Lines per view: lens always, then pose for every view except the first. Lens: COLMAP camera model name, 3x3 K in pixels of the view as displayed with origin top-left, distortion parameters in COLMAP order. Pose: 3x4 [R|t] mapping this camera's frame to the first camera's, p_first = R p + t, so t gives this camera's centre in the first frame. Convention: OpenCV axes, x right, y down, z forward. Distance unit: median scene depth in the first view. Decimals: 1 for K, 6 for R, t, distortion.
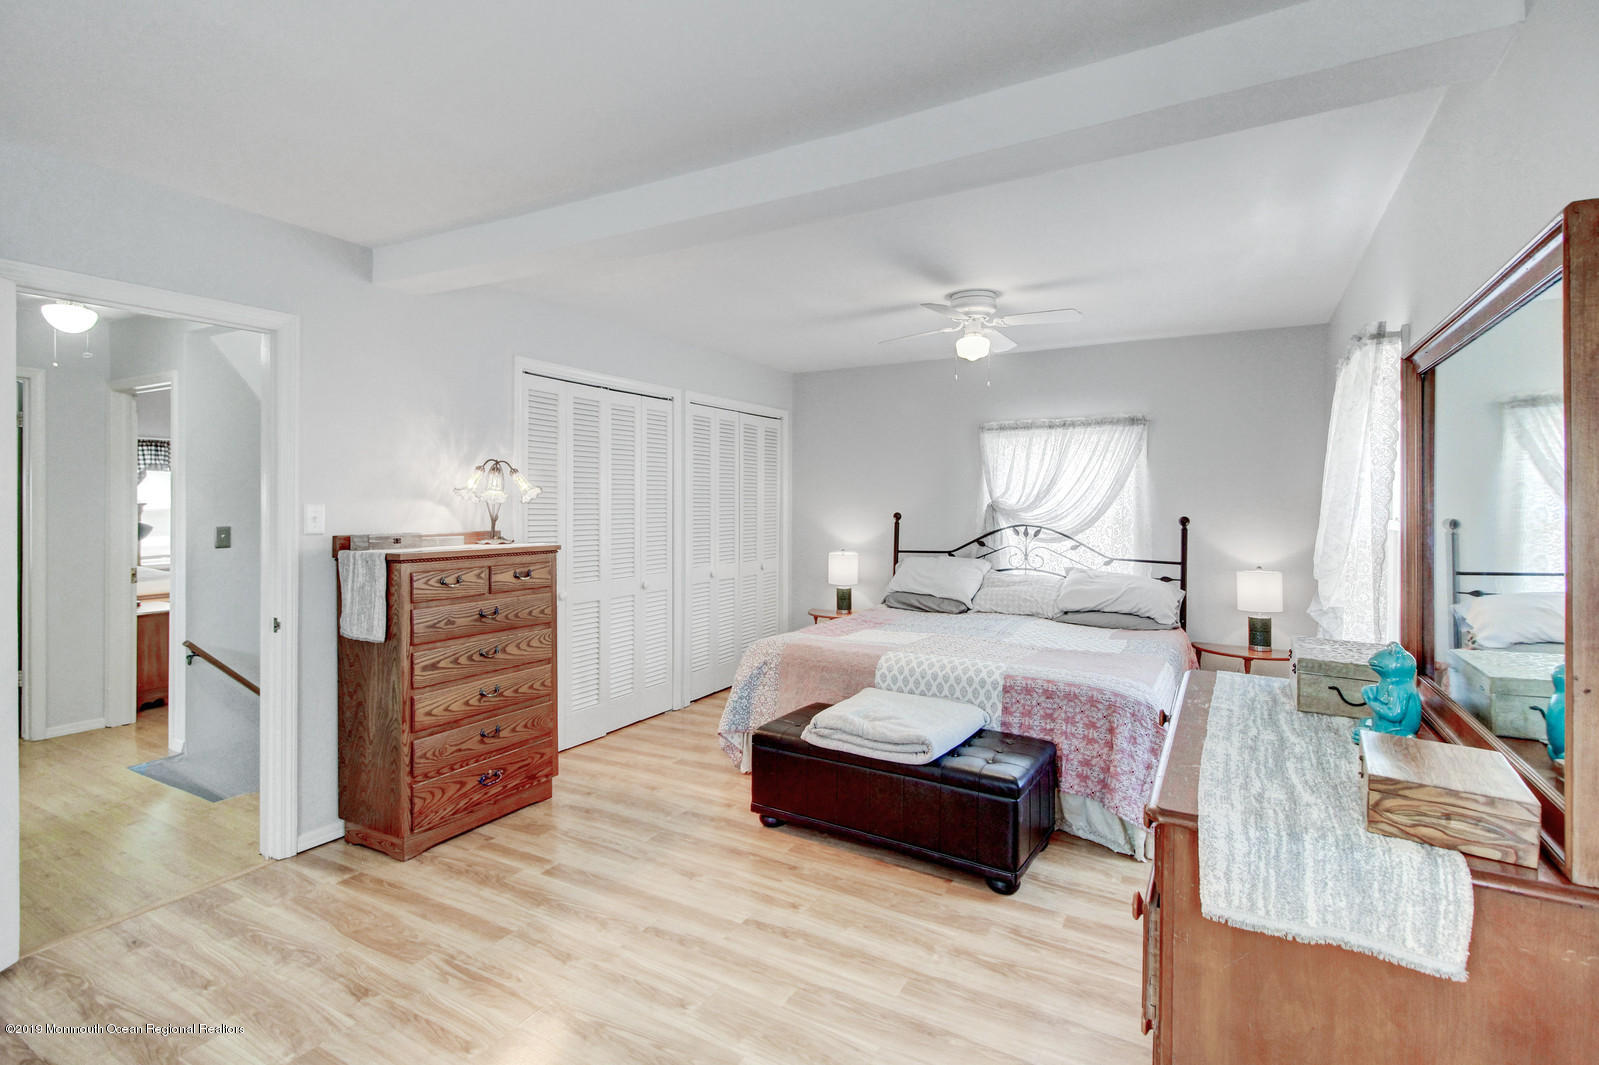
lens RADIAL K [[762.3, 0, 780.6], [0, 762.3, 510.6], [0, 0, 1]] dist [0.019595, -0.002547]
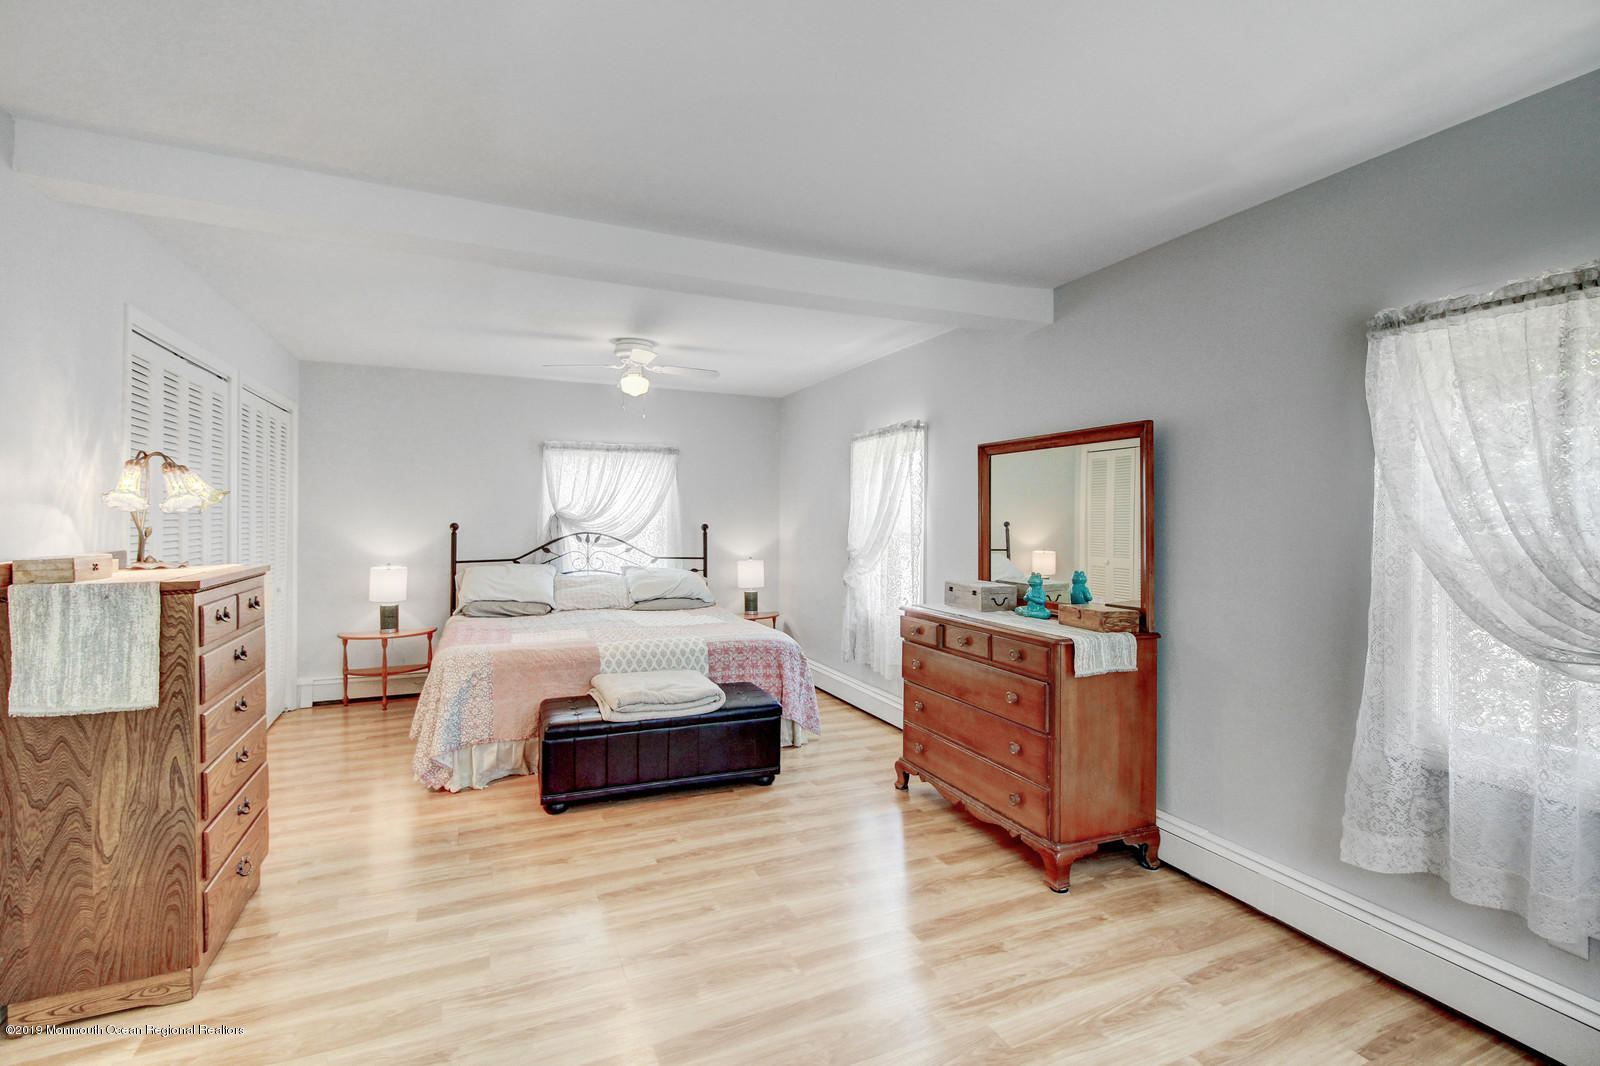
lens RADIAL K [[762.8, 0, 800.4], [0, 762.8, 525.1], [0, 0, 1]] dist [0.019595, -0.002547]
pose [[0.588596, -0.009279, 0.808374, -0.624676], [0.005520, 0.999957, 0.007459, 0.000966], [-0.808408, 0.000072, 0.588622, 0.079122]]
